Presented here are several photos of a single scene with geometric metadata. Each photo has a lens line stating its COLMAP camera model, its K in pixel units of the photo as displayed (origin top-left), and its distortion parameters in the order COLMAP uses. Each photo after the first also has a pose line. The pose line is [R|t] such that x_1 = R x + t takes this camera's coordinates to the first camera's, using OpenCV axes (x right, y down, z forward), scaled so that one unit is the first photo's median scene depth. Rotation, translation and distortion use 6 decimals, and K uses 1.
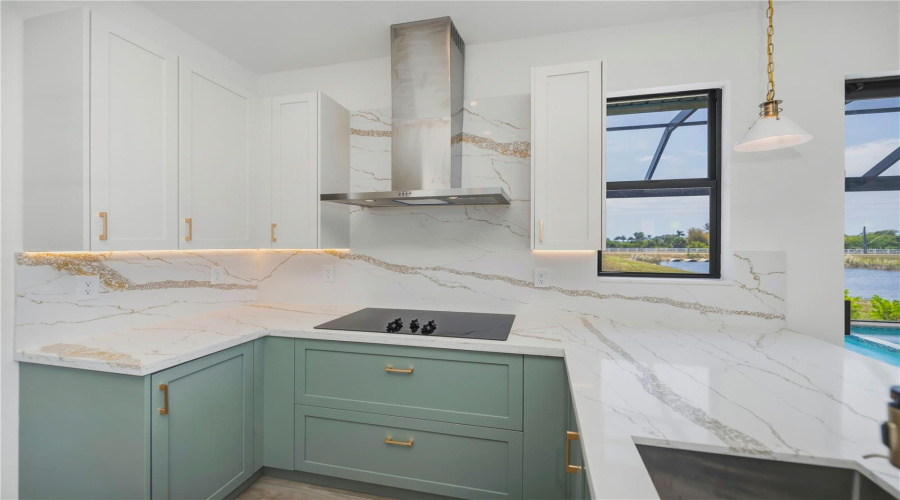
lens RADIAL K [[356.0, 0, 453.8], [0, 356.0, 251.5], [0, 0, 1]] dist [-0.001045, -0.000183]
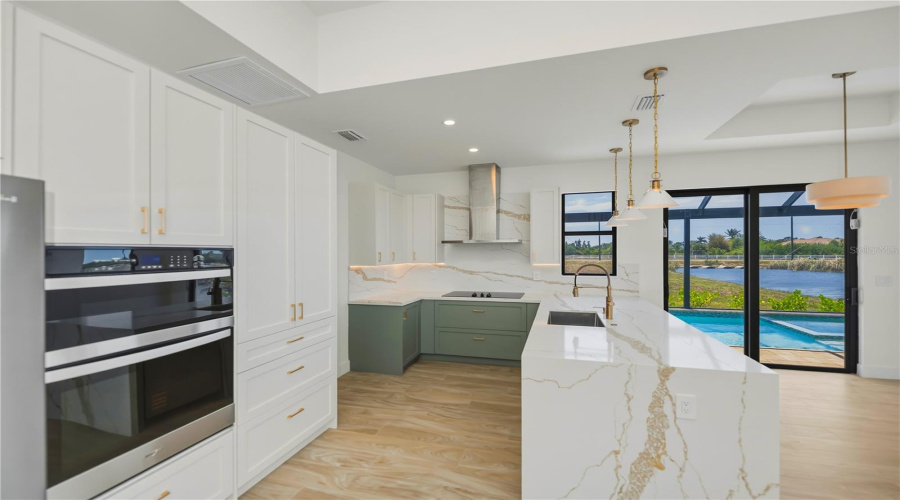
lens RADIAL K [[361.3, 0, 456.0], [0, 361.3, 253.0], [0, 0, 1]] dist [0.001880, 0.000014]
pose [[0.999385, -0.005671, -0.034592, -0.168569], [0.005064, 0.999832, -0.017617, -0.030906], [0.034686, 0.017431, 0.999246, -1.214238]]
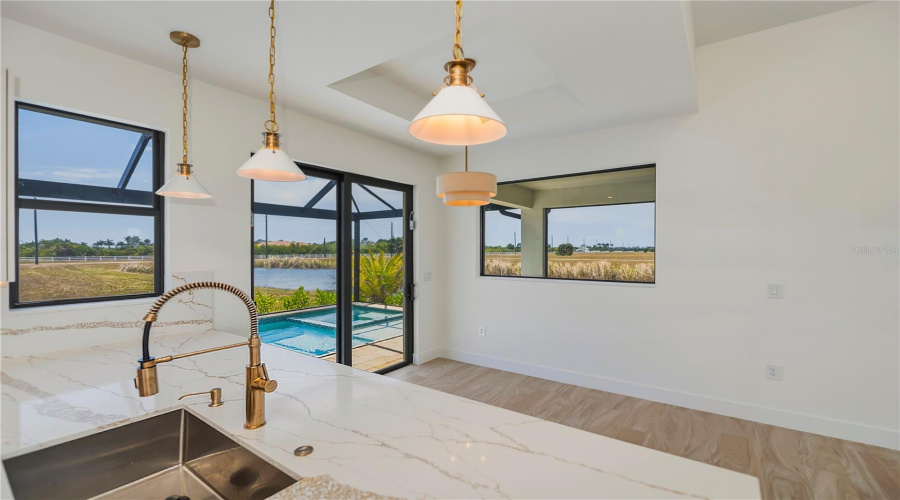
lens RADIAL K [[371.5, 0, 456.7], [0, 371.5, 251.1], [0, 0, 1]] dist [-0.001673, -0.000104]
pose [[0.365815, -0.002616, 0.930684, -0.027539], [0.020740, 0.999771, -0.005341, -0.040928], [-0.930457, 0.021256, 0.365785, -0.307162]]
